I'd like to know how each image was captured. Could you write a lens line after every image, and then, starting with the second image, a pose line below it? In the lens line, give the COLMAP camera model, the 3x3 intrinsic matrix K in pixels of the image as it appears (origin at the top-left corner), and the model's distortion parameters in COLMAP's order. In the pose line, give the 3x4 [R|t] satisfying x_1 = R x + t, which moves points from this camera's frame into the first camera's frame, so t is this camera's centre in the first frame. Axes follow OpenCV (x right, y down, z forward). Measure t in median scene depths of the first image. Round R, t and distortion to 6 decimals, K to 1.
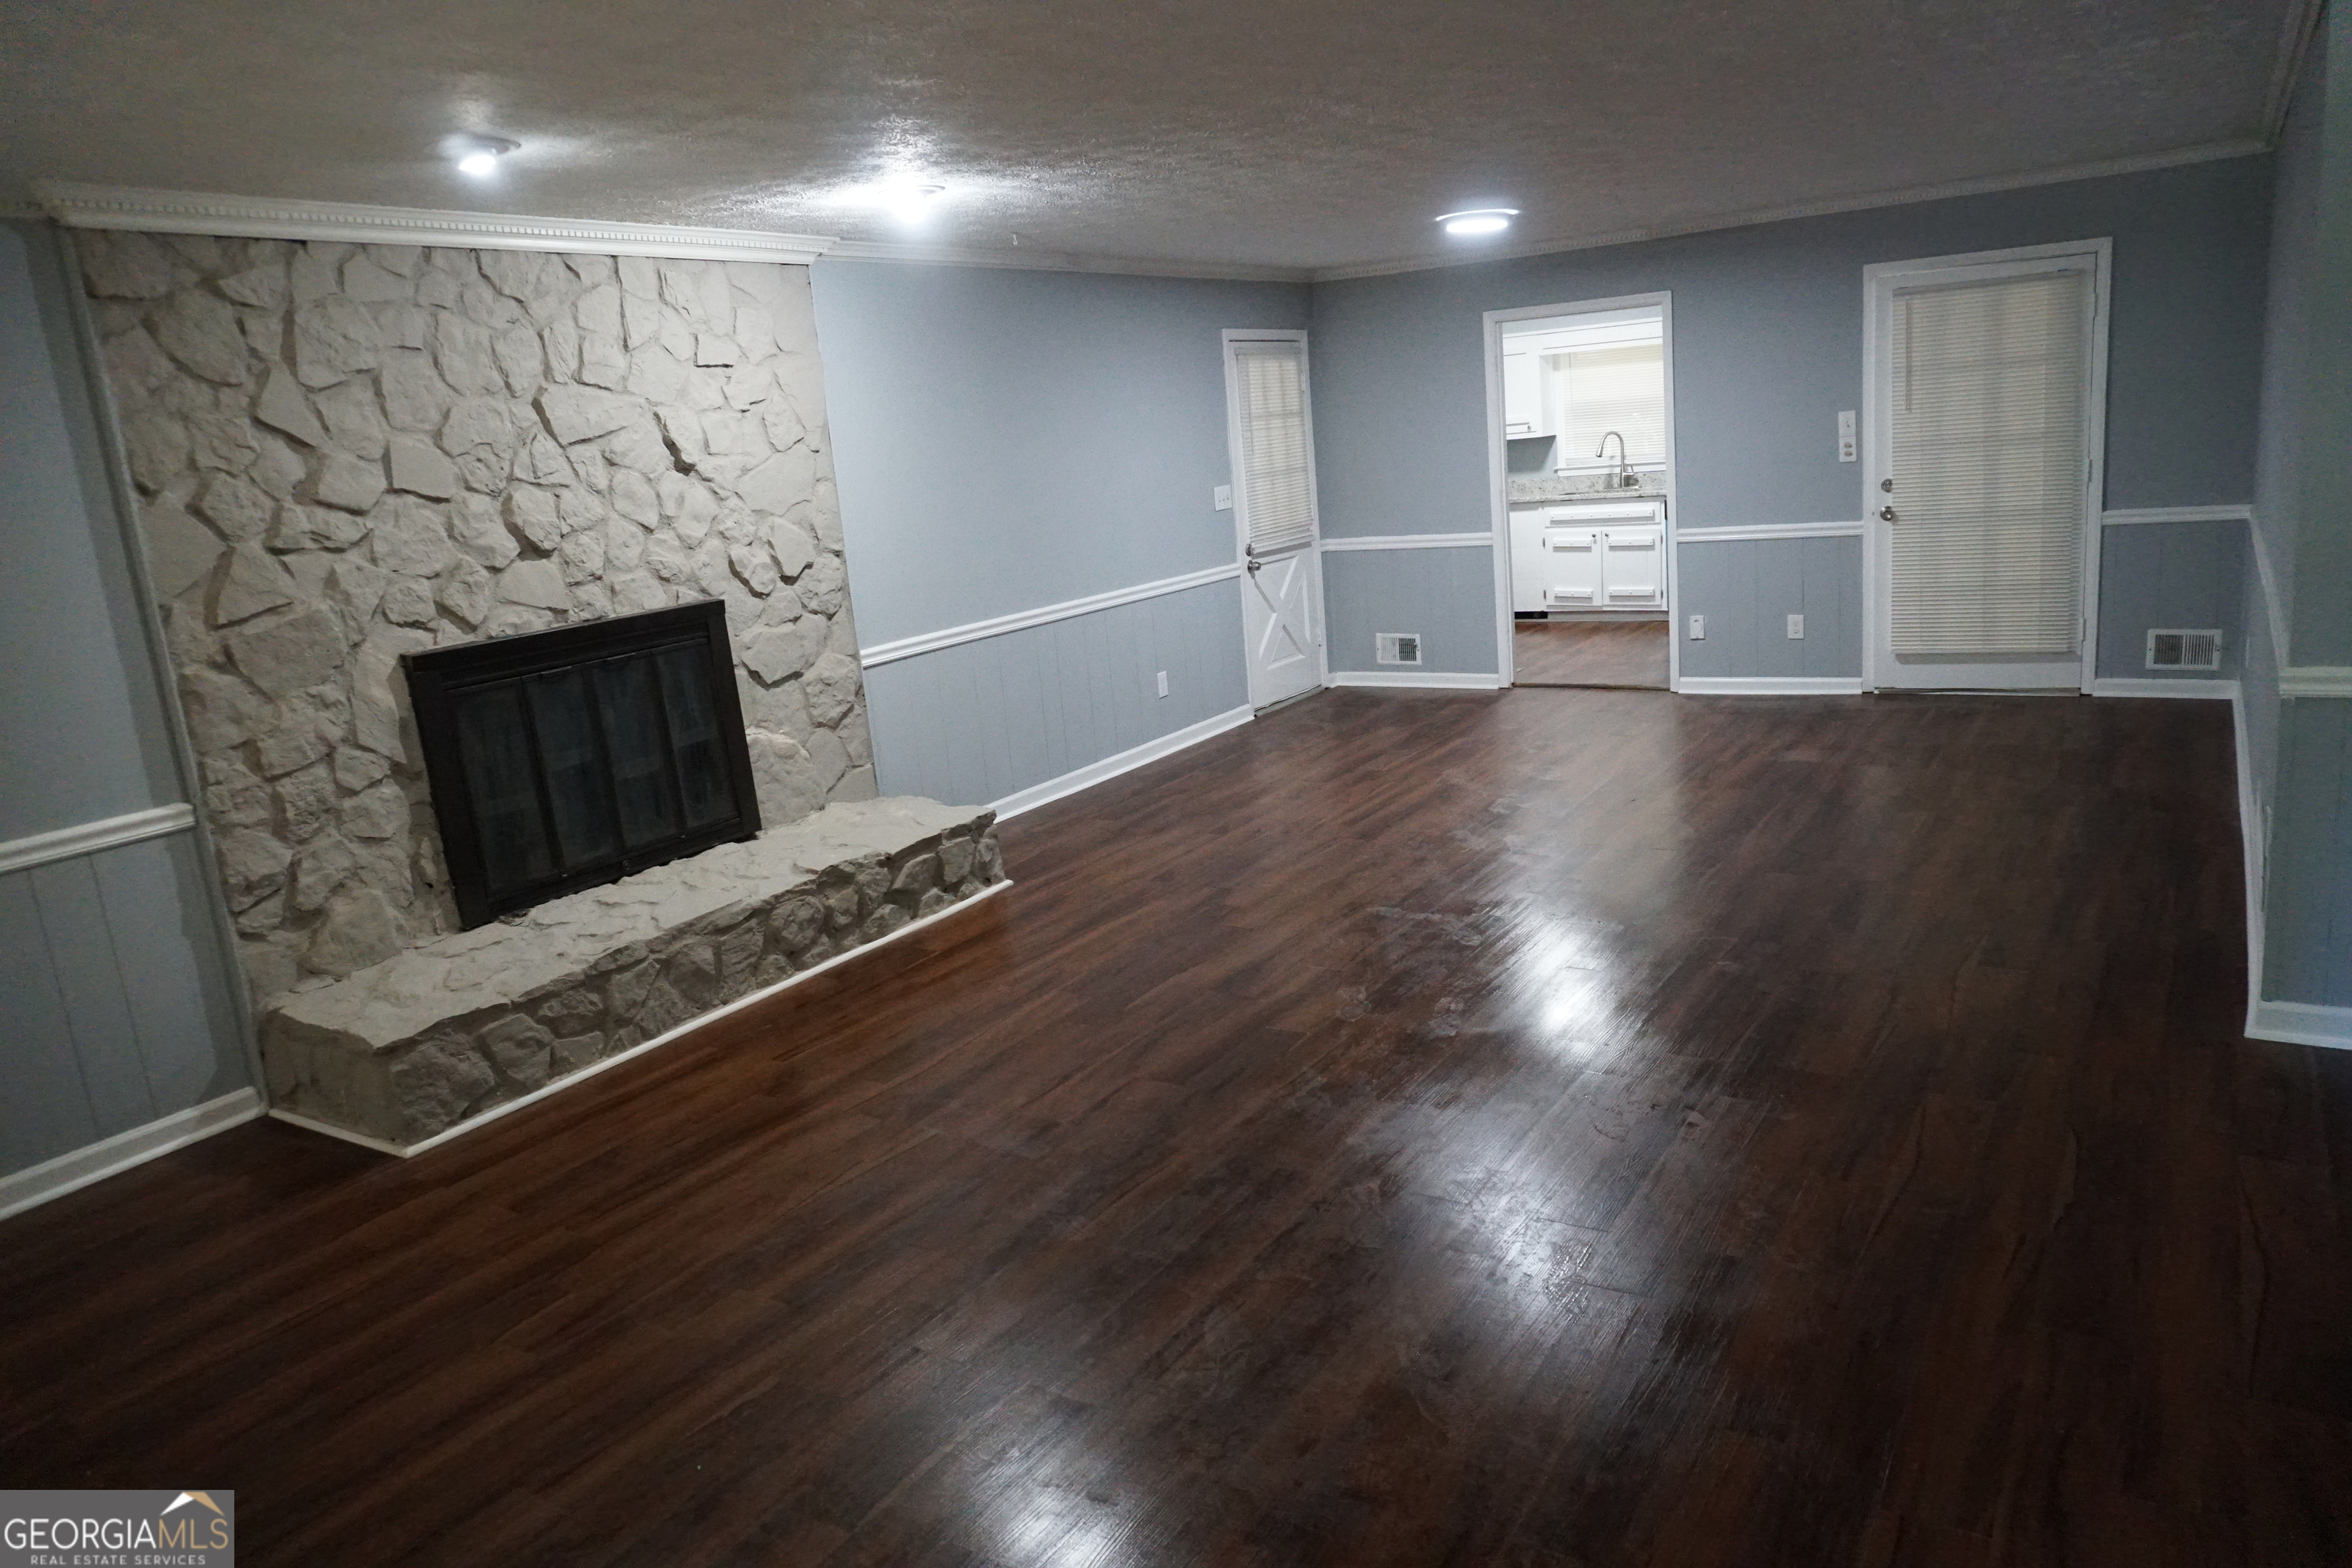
lens RADIAL K [[1576.5, 0, 1164.9], [0, 1576.5, 782.3], [0, 0, 1]] dist [-0.043502, 0.039103]
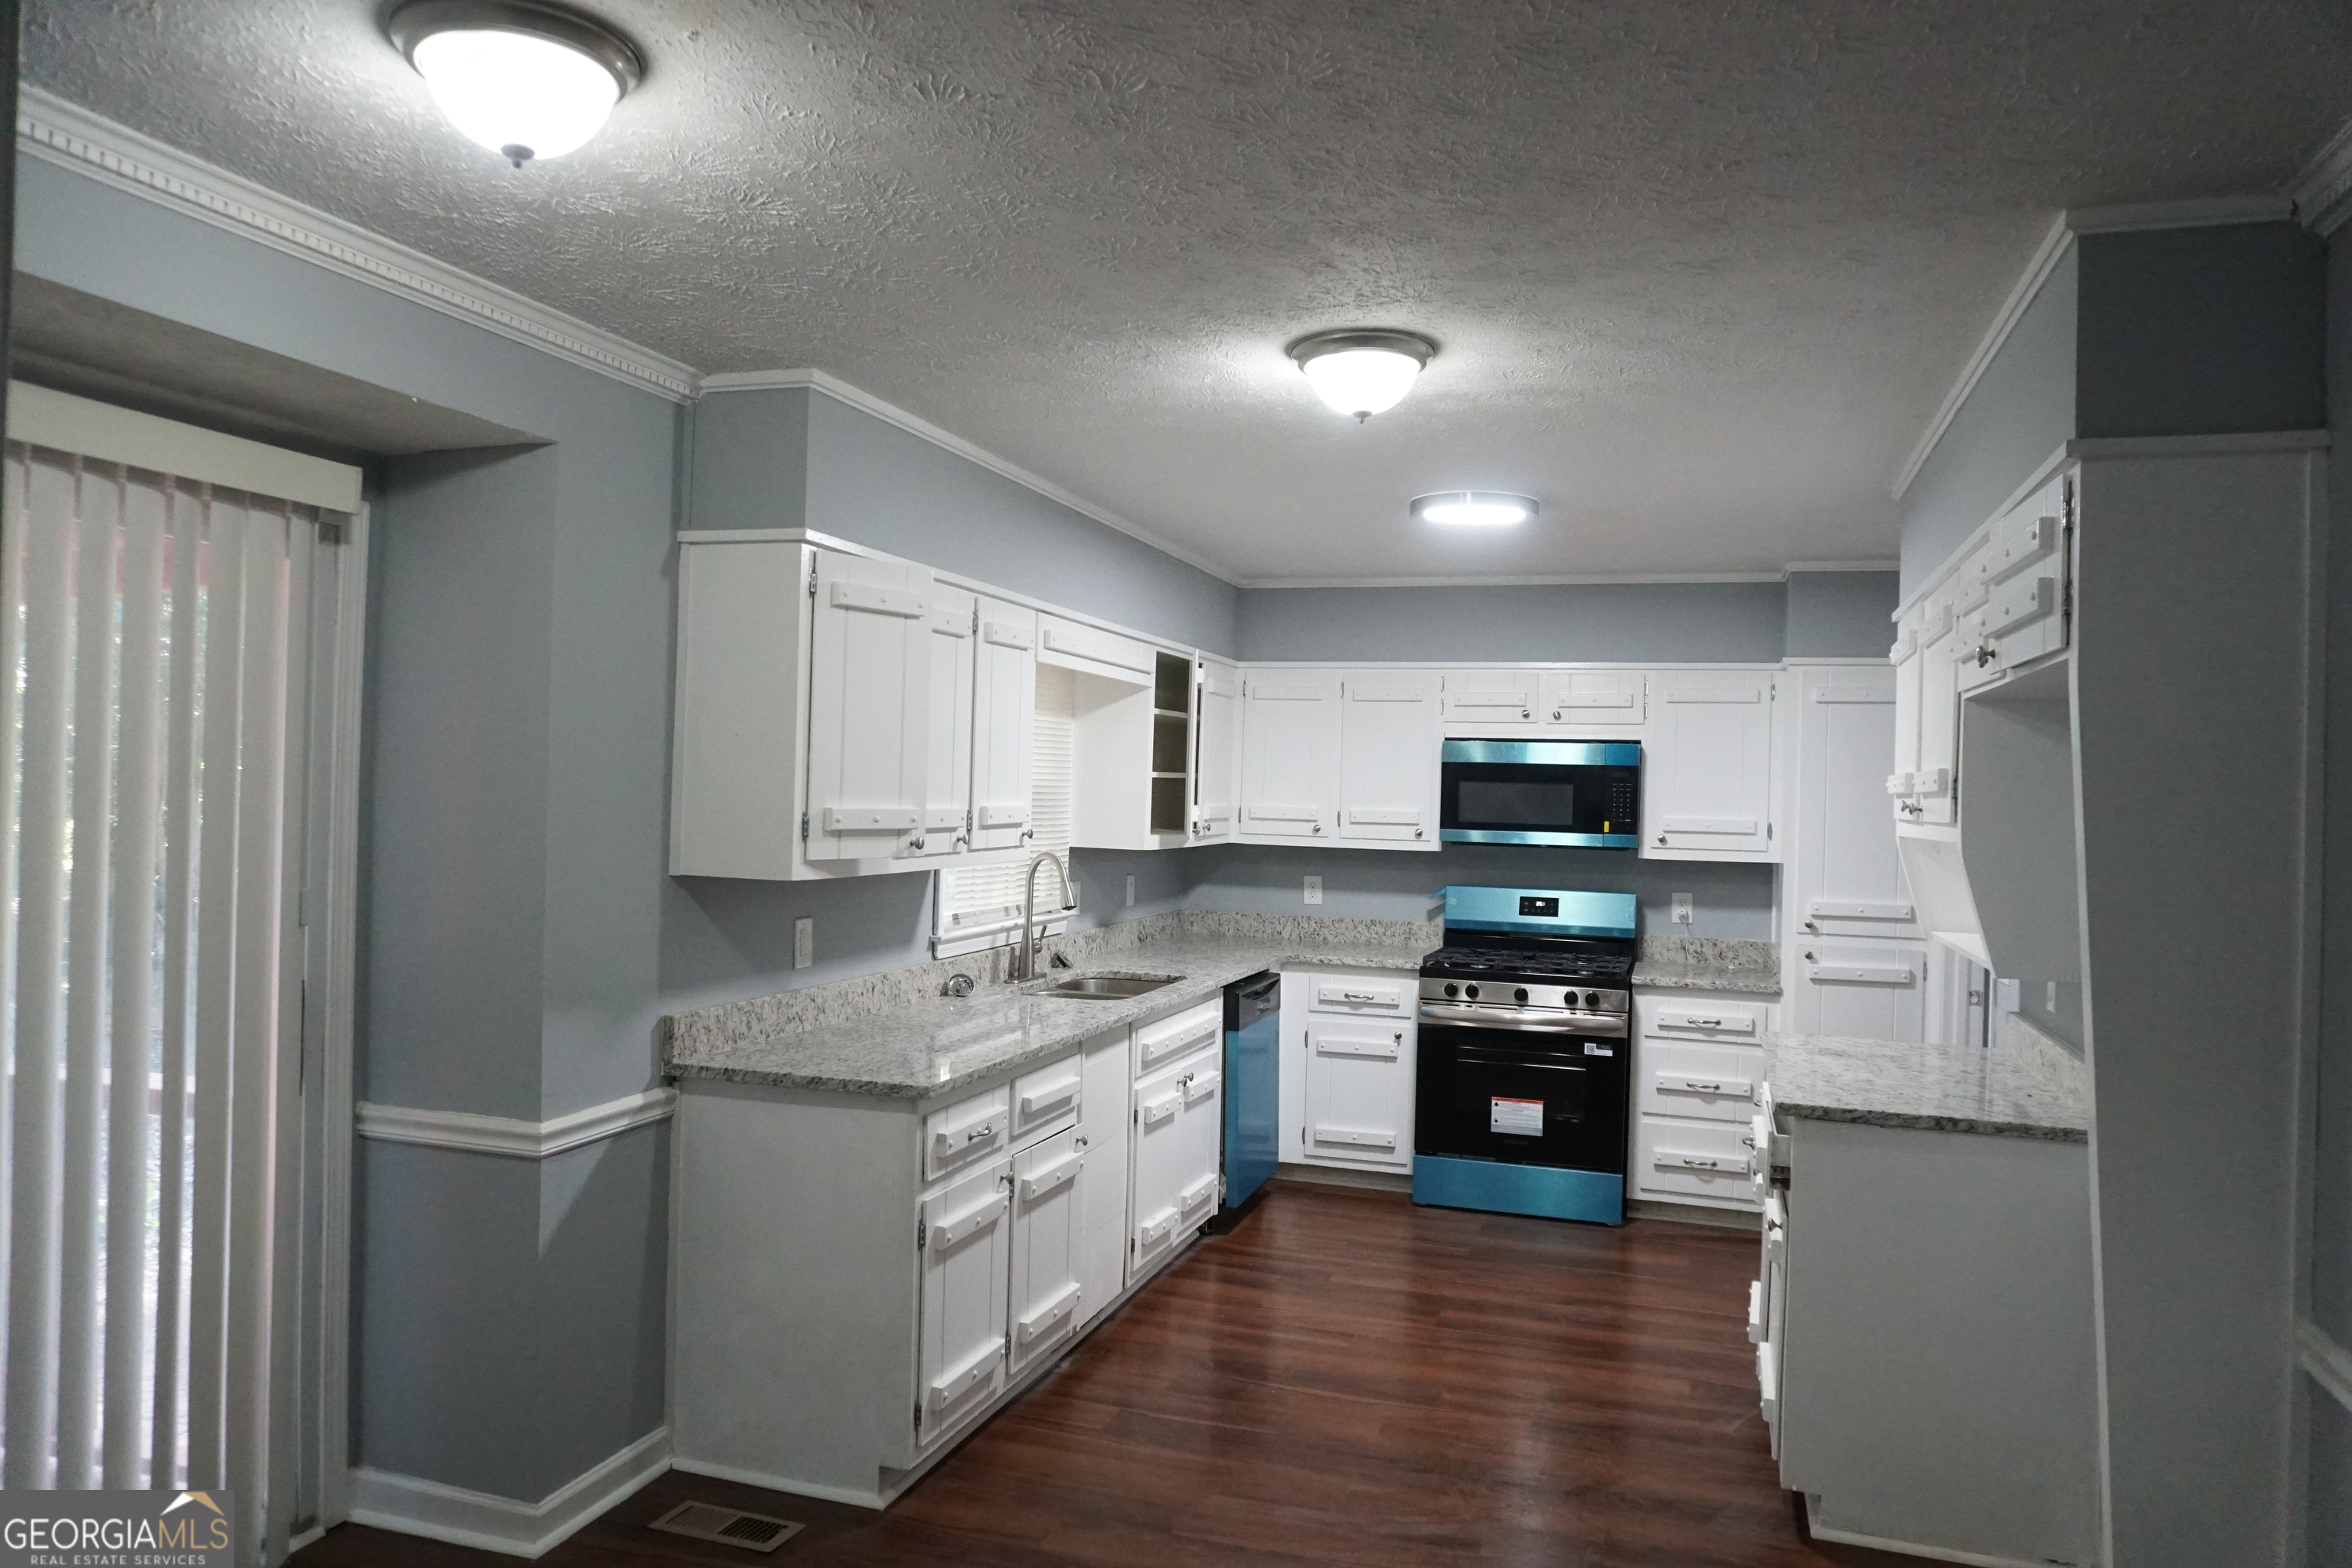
lens RADIAL K [[1576.5, 0, 1164.9], [0, 1576.5, 782.3], [0, 0, 1]] dist [-0.043502, 0.039103]
pose [[-0.257368, 0.087126, 0.962378, -0.155386], [0.205560, 0.978068, -0.033574, -0.221008], [-0.944196, 0.189186, -0.269633, 1.082987]]
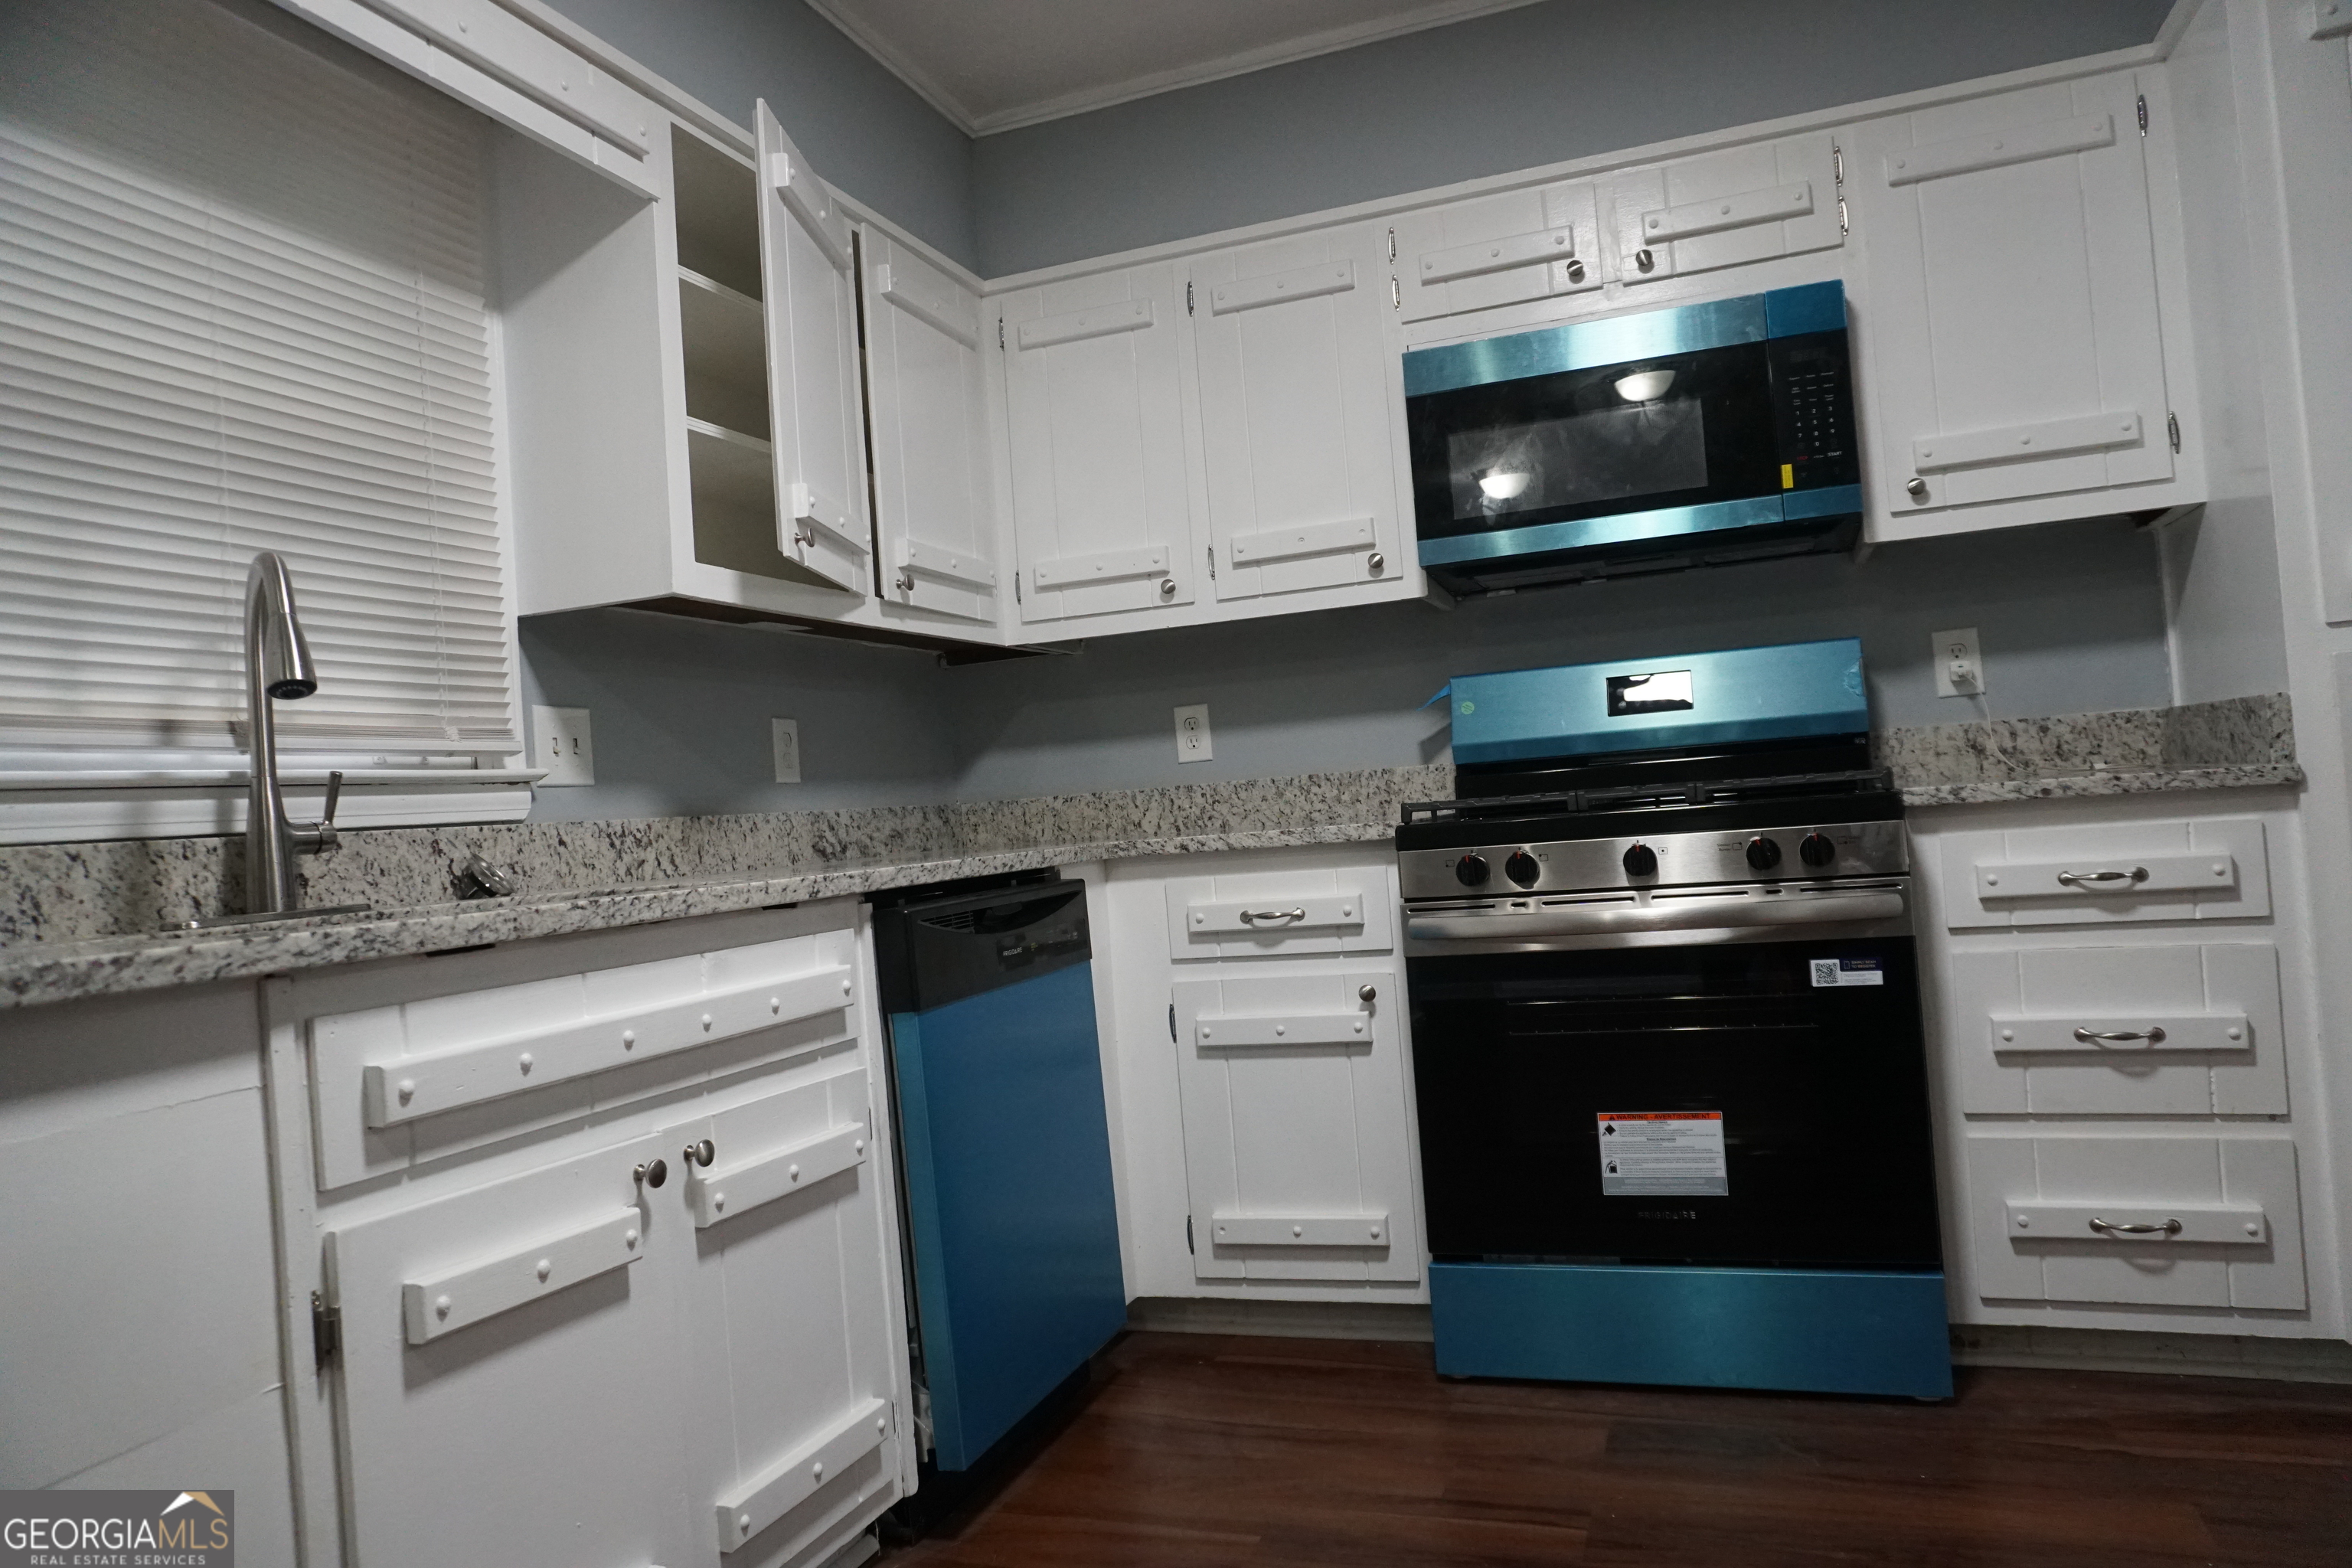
lens RADIAL K [[1576.5, 0, 1164.9], [0, 1576.5, 782.3], [0, 0, 1]] dist [-0.043502, 0.039103]
pose [[-0.216276, 0.127621, 0.967955, 0.116071], [0.305619, 0.950445, -0.057026, -0.165261], [-0.927266, 0.283493, -0.244562, 0.959143]]
